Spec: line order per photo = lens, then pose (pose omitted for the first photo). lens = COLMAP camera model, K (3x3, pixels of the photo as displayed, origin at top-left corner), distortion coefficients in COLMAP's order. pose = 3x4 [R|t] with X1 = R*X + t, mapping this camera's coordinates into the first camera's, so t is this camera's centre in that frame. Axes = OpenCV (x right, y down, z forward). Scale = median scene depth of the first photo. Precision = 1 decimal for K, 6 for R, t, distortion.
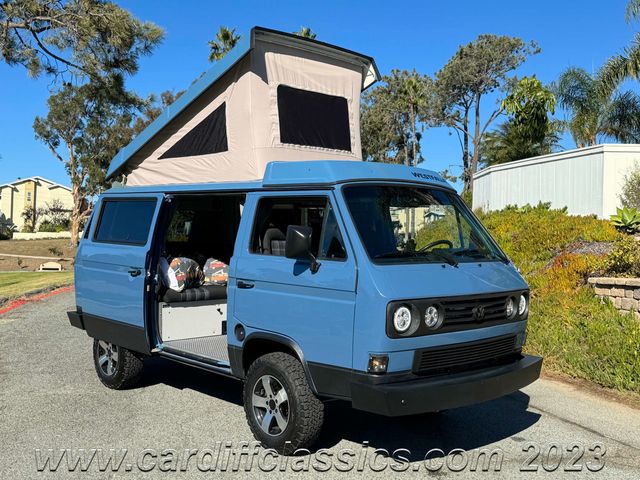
lens RADIAL K [[698.4, 0, 321.8], [0, 698.4, 259.8], [0, 0, 1]] dist [0.010281, 0.005779]
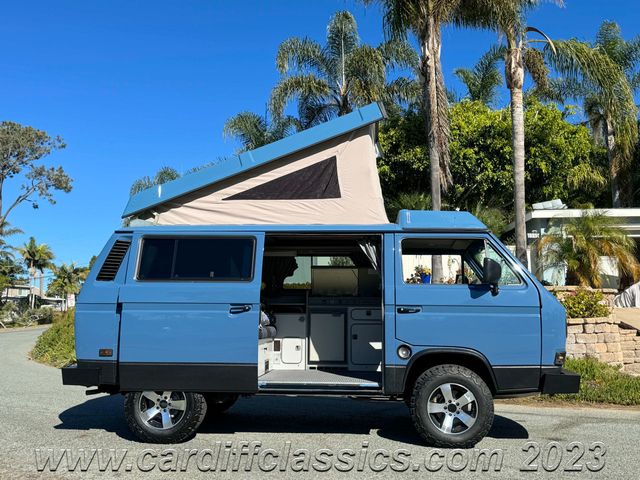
lens RADIAL K [[653.2, 0, 320.0], [0, 653.2, 240.0], [0, 0, 1]] dist [0.030057, 0.014040]
pose [[0.740819, 0.064959, 0.668556, -0.812536], [0.041820, 0.988922, -0.142426, 0.058691], [-0.670401, 0.133471, 0.729896, 0.236922]]
